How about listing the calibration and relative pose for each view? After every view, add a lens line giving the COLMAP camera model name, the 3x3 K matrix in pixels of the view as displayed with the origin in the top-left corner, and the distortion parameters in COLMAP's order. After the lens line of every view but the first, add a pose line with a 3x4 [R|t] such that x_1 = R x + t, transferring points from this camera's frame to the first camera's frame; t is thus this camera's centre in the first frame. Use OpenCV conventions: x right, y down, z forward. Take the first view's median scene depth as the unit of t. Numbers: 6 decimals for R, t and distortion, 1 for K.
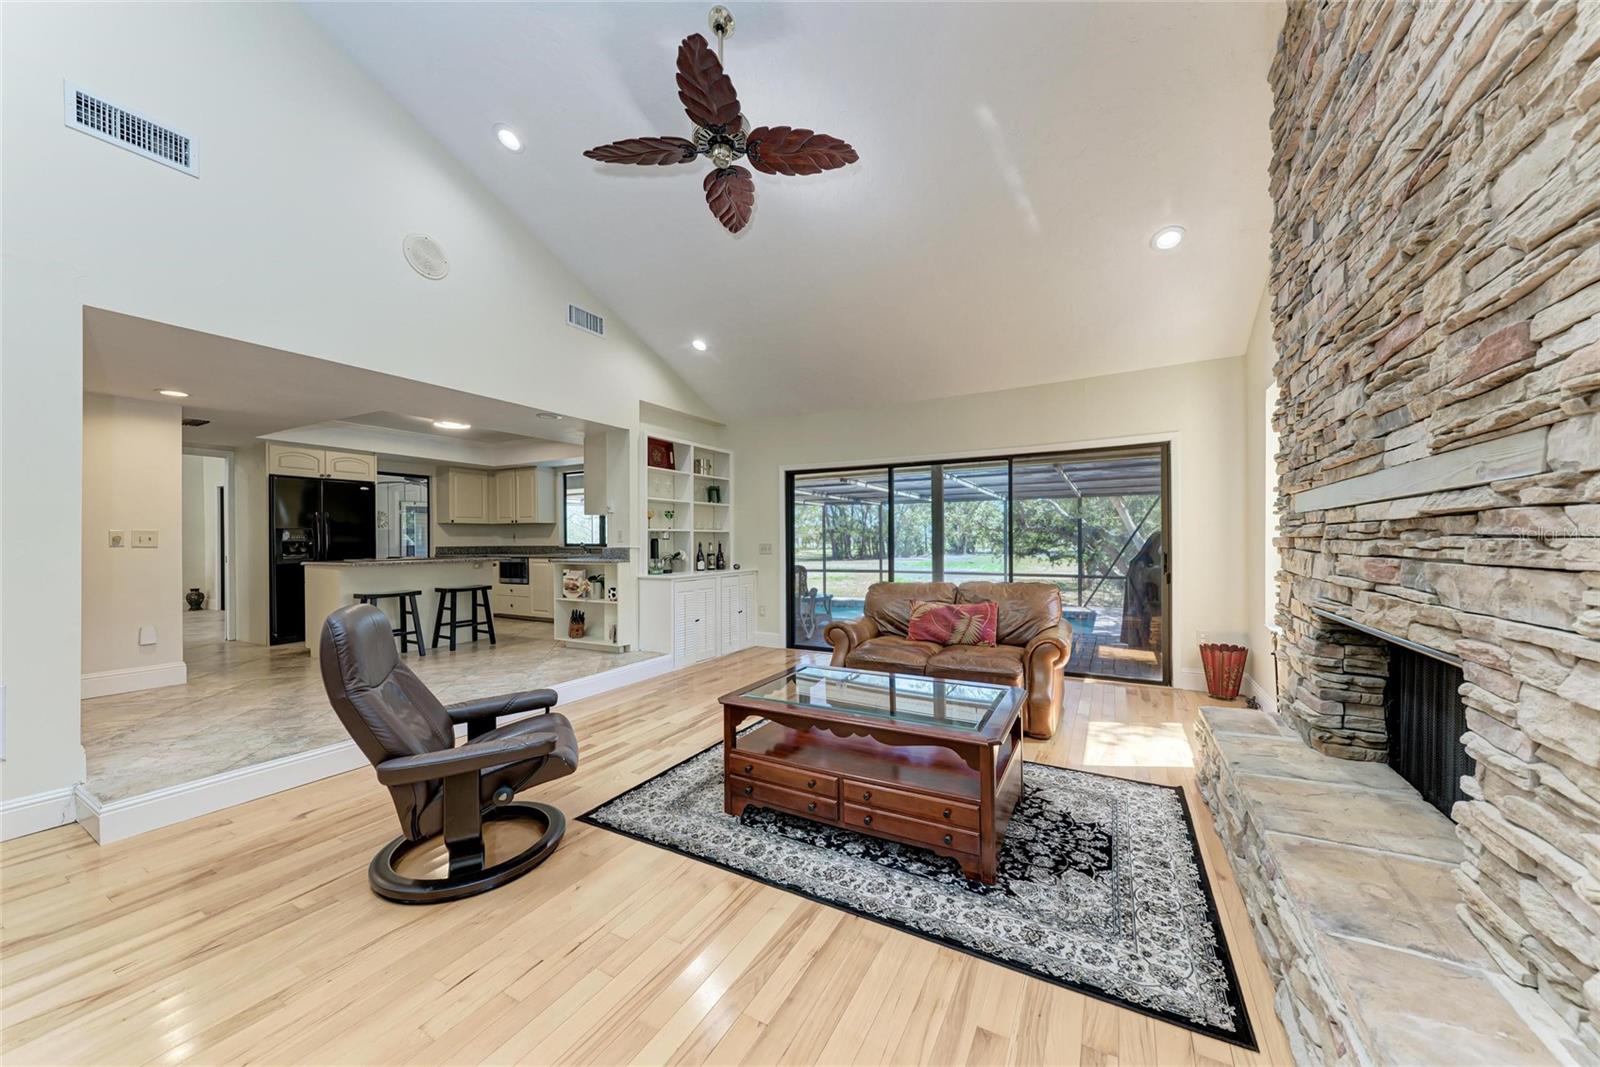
lens RADIAL K [[563.0, 0, 811.5], [0, 563.0, 542.4], [0, 0, 1]] dist [0.006242, -0.000124]
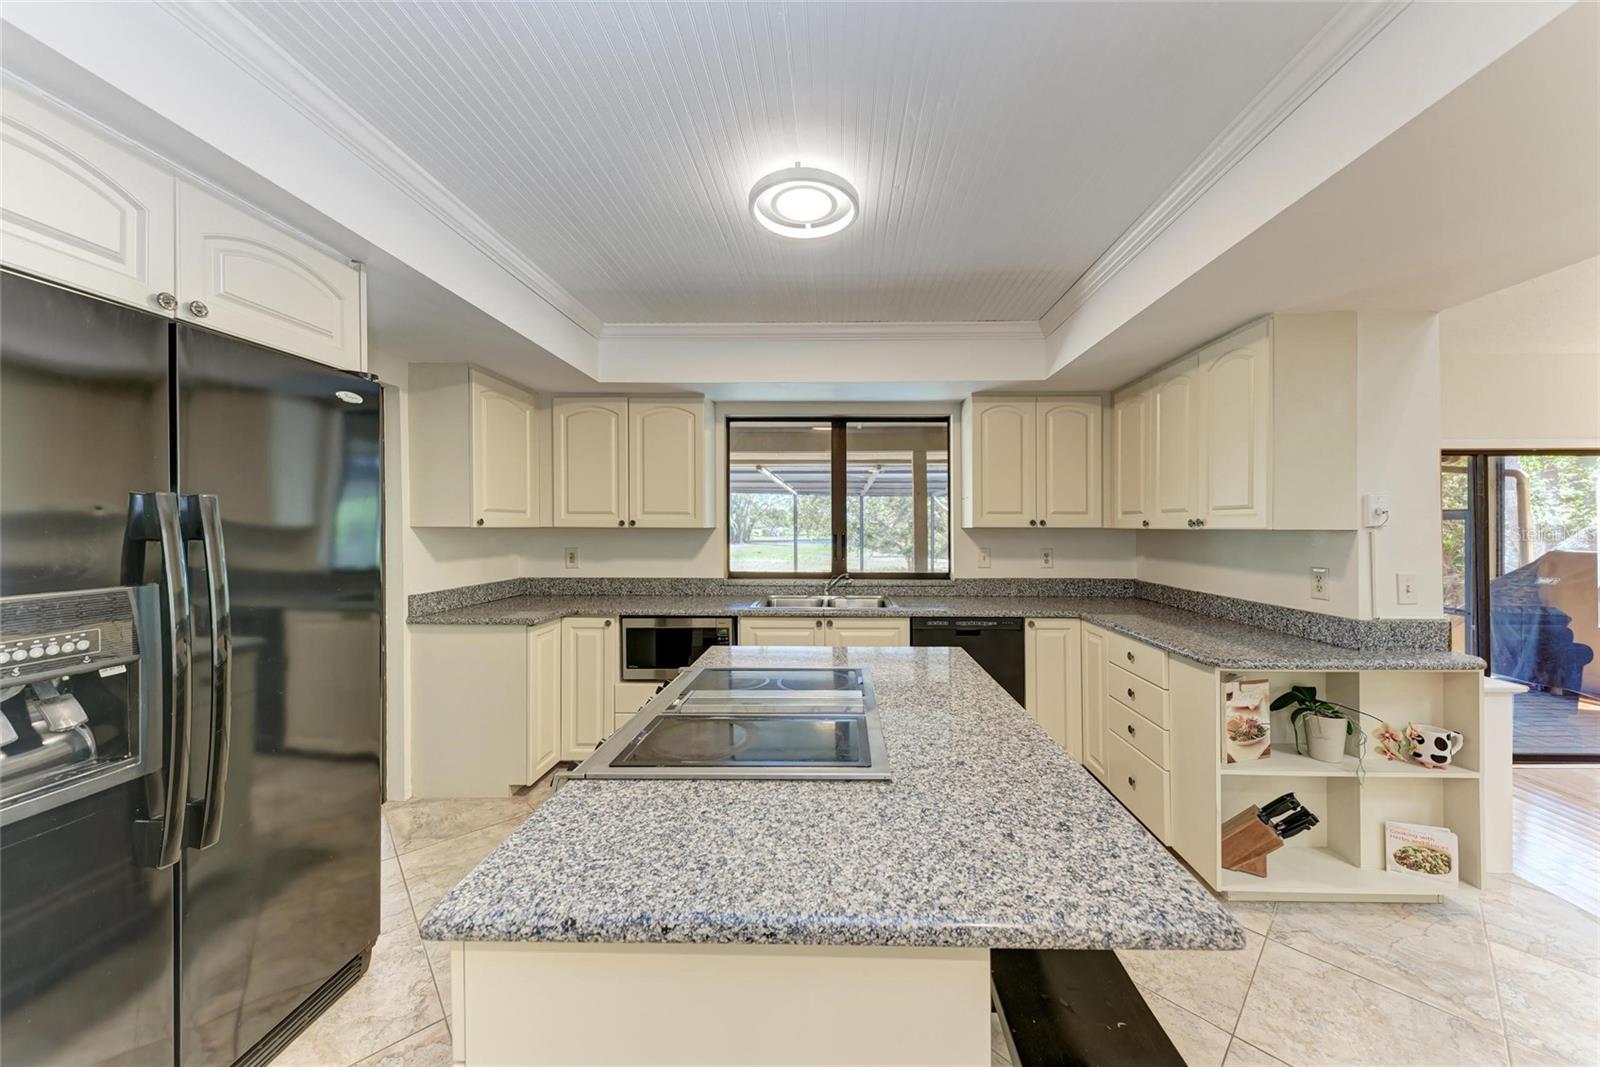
lens RADIAL K [[575.1, 0, 773.7], [0, 575.1, 538.0], [0, 0, 1]] dist [0.013410, 0.000139]
pose [[0.888134, 0.001006, 0.459583, -0.642364], [-0.008165, 0.999874, 0.013592, -0.033805], [-0.459512, -0.015824, 0.888031, 0.593954]]
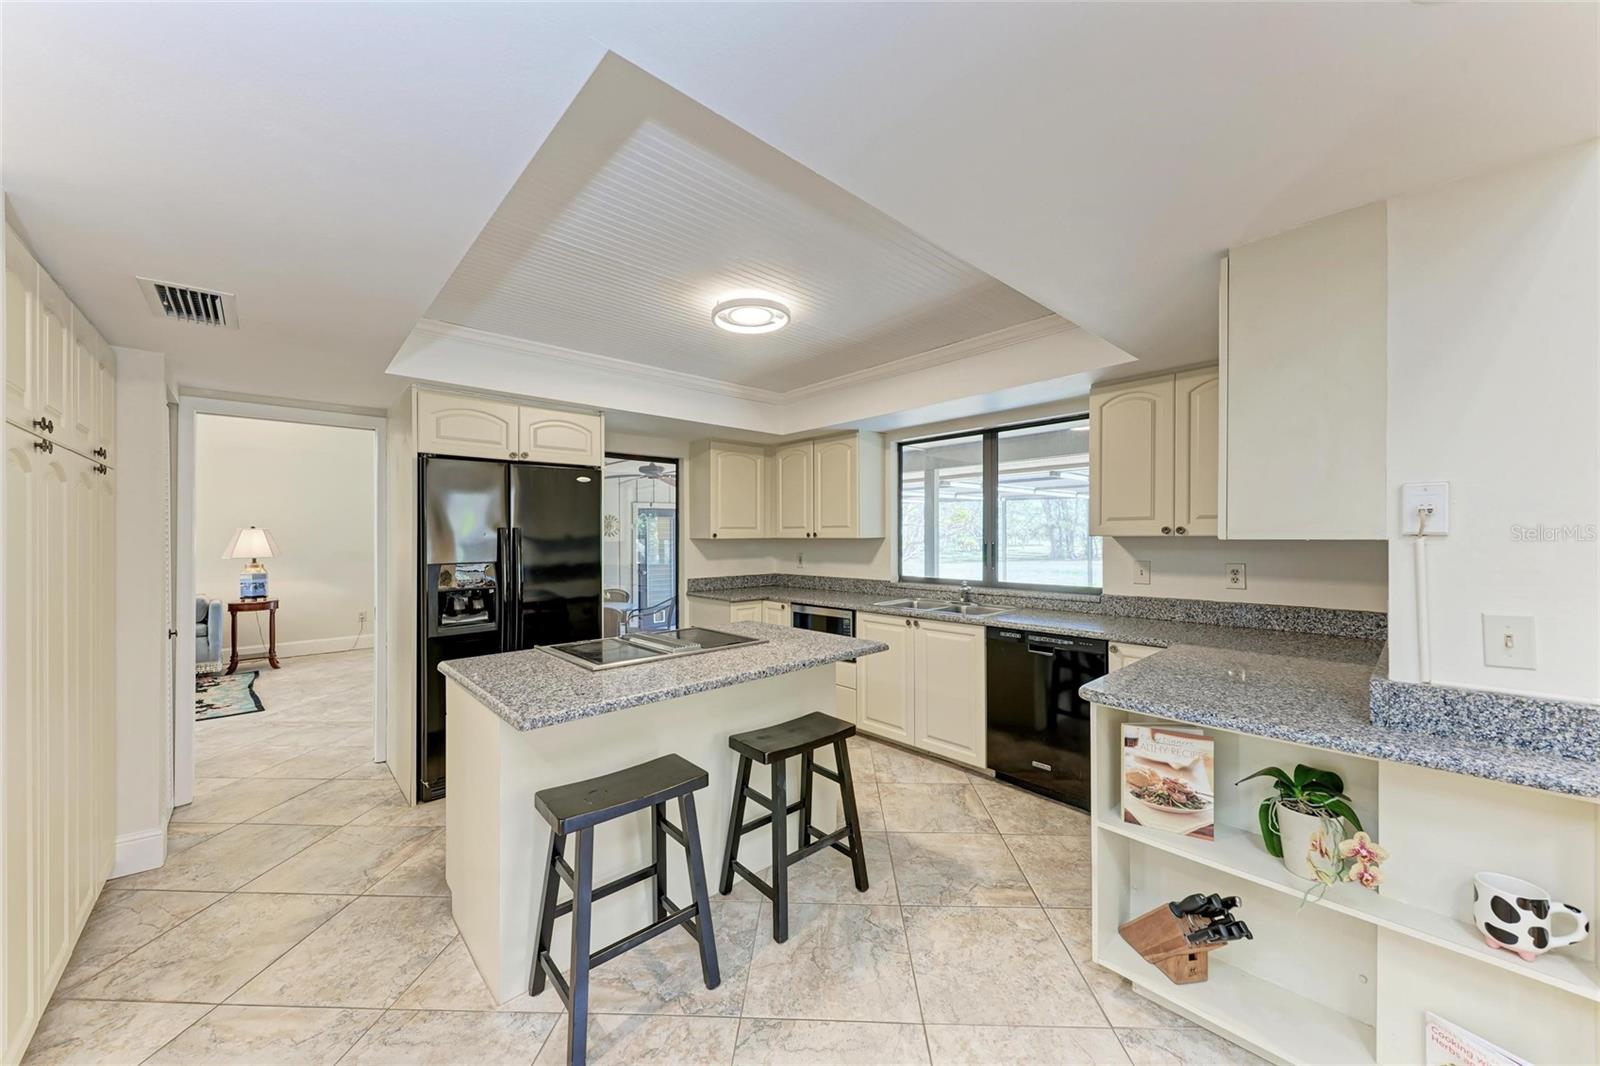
lens RADIAL K [[576.5, 0, 798.7], [0, 576.5, 540.3], [0, 0, 1]] dist [0.007636, -0.000153]
pose [[0.942752, 0.004996, -0.333457, -0.360691], [-0.002896, 0.999973, 0.006797, -0.036784], [0.333482, -0.005442, 0.942741, 0.477773]]
